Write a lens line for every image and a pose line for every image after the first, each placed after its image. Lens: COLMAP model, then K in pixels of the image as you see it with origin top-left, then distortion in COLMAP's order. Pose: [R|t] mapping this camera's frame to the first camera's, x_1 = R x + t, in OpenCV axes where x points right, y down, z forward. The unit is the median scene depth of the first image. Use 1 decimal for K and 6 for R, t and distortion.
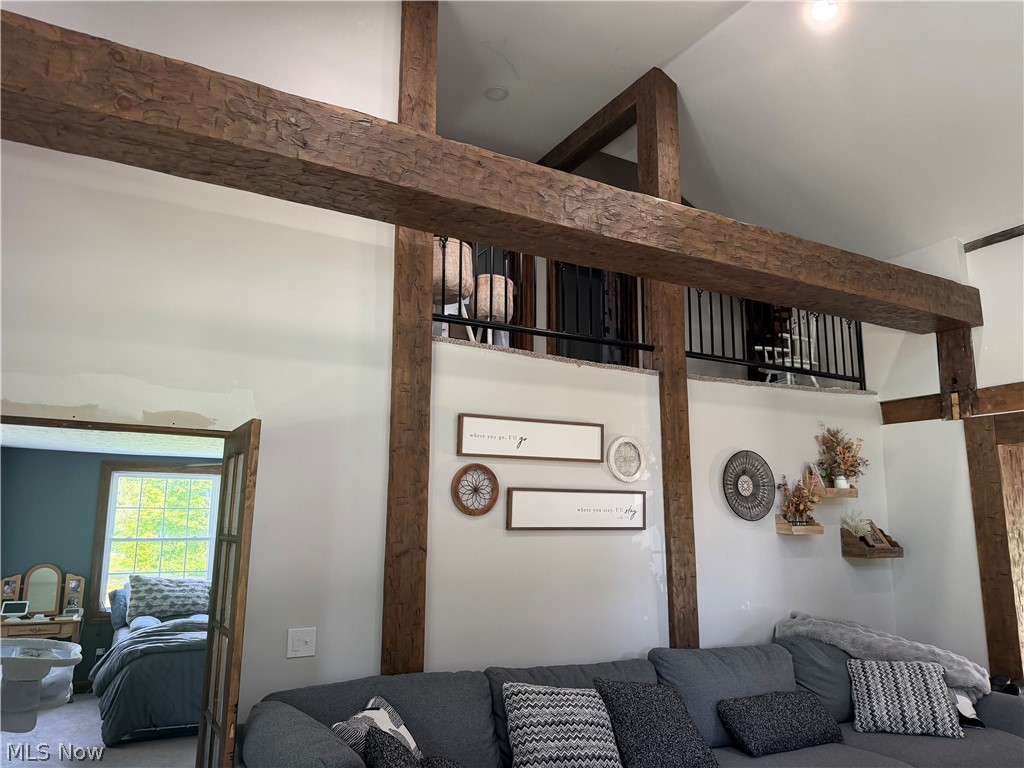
lens RADIAL K [[720.3, 0, 508.5], [0, 720.3, 393.1], [0, 0, 1]] dist [0.045861, -0.051530]
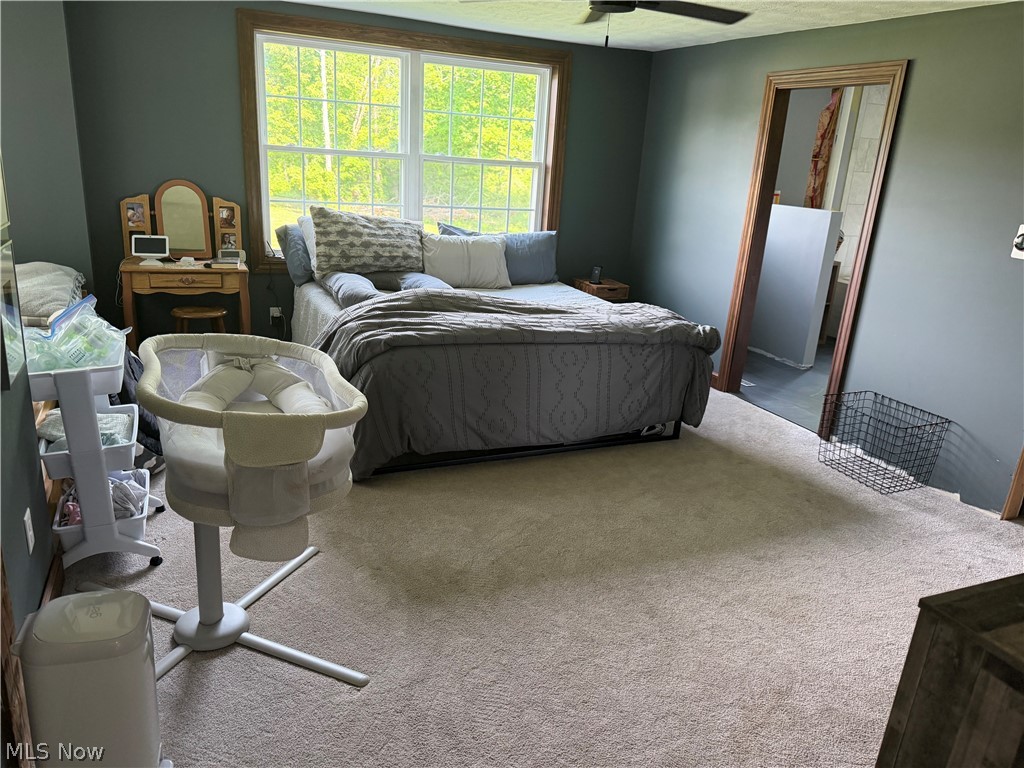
lens RADIAL K [[720.3, 0, 515.7], [0, 720.3, 394.1], [0, 0, 1]] dist [0.045861, -0.051530]
pose [[0.994863, 0.081846, -0.059576, -0.287817], [-0.044154, 0.880401, 0.472170, 0.085415], [0.091096, -0.467114, 0.879492, 0.374368]]
